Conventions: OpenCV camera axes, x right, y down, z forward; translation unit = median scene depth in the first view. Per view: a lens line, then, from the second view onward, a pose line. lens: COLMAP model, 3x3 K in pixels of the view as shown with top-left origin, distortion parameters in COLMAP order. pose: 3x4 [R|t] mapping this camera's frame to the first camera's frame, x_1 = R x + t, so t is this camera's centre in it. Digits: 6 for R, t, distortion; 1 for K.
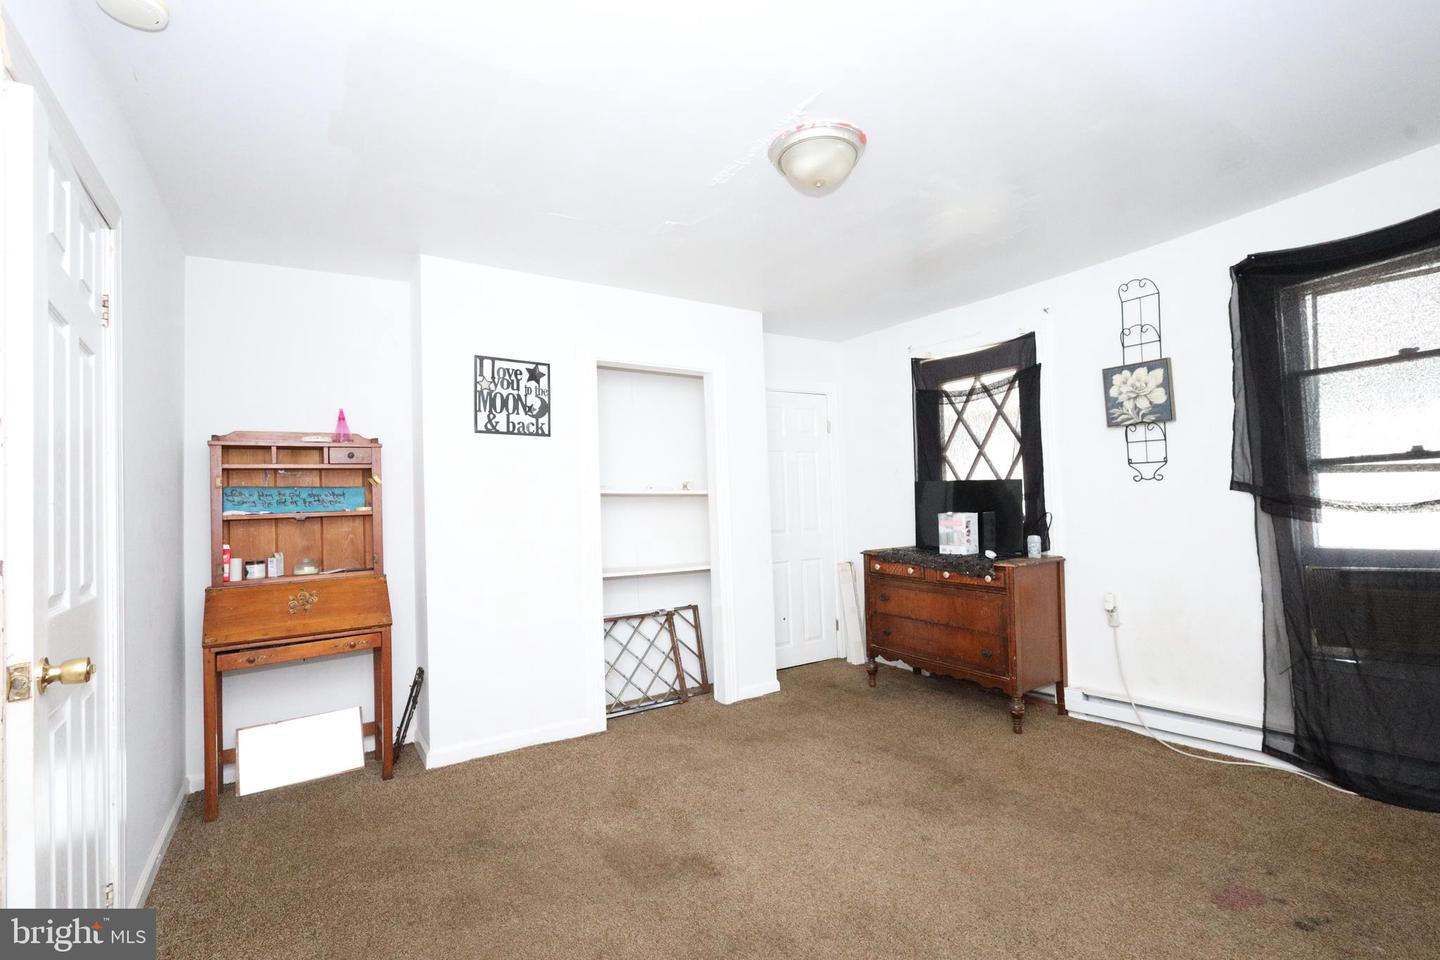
lens RADIAL K [[663.3, 0, 721.8], [0, 663.3, 487.0], [0, 0, 1]] dist [-0.001350, 0.002082]
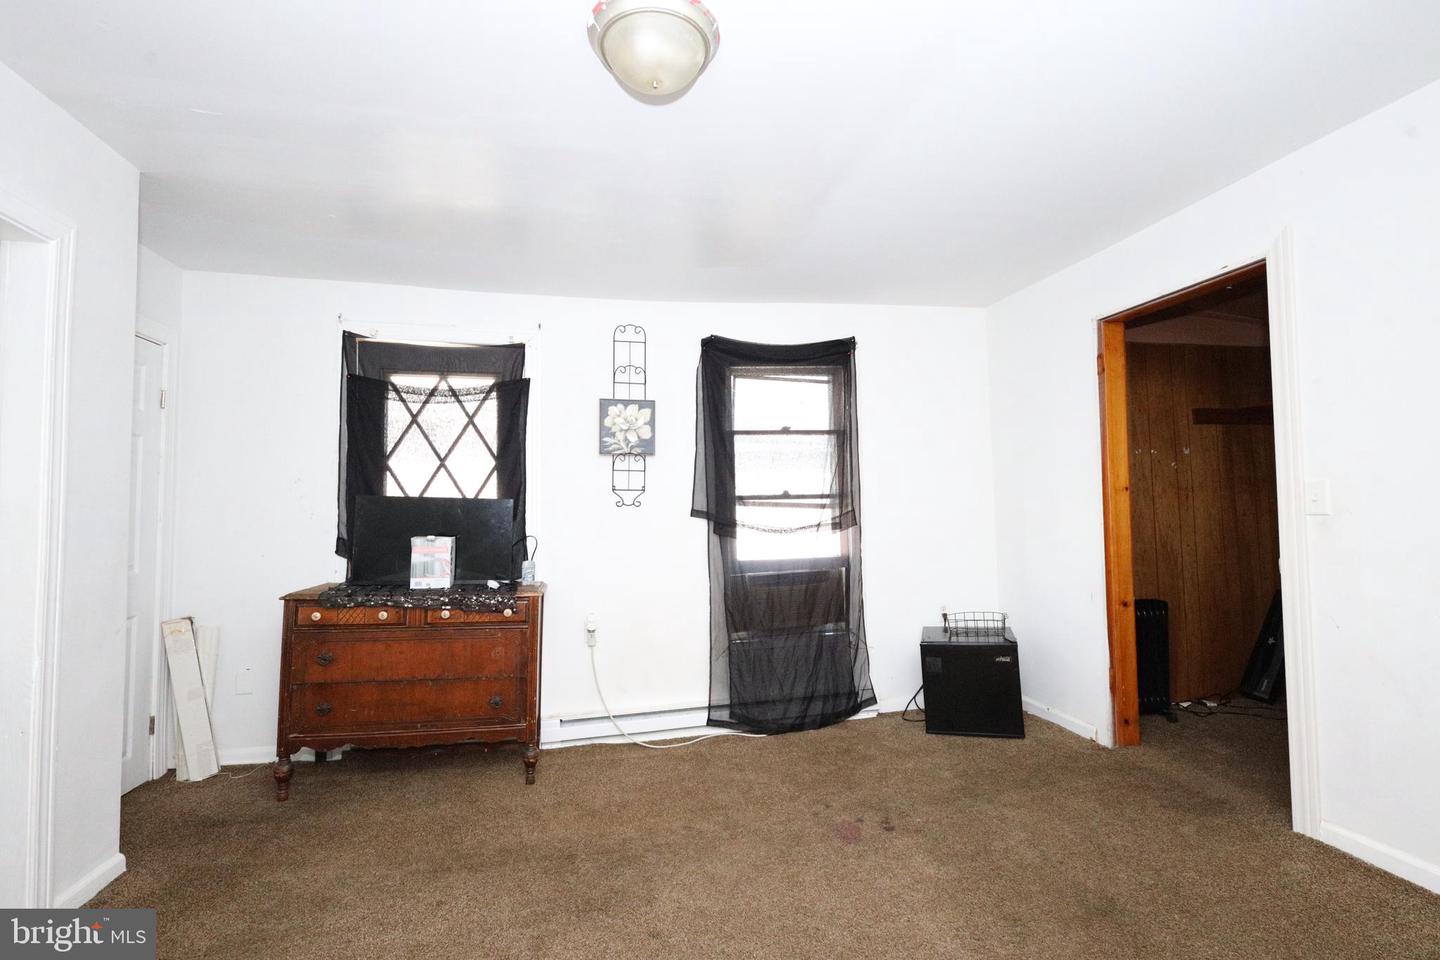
lens RADIAL K [[663.3, 0, 720.0], [0, 663.3, 481.6], [0, 0, 1]] dist [-0.001350, 0.002082]
pose [[0.359557, 0.076547, 0.929978, -0.353757], [-0.028092, 0.997066, -0.071208, 0.024874], [-0.932700, -0.000521, 0.360652, 0.485120]]
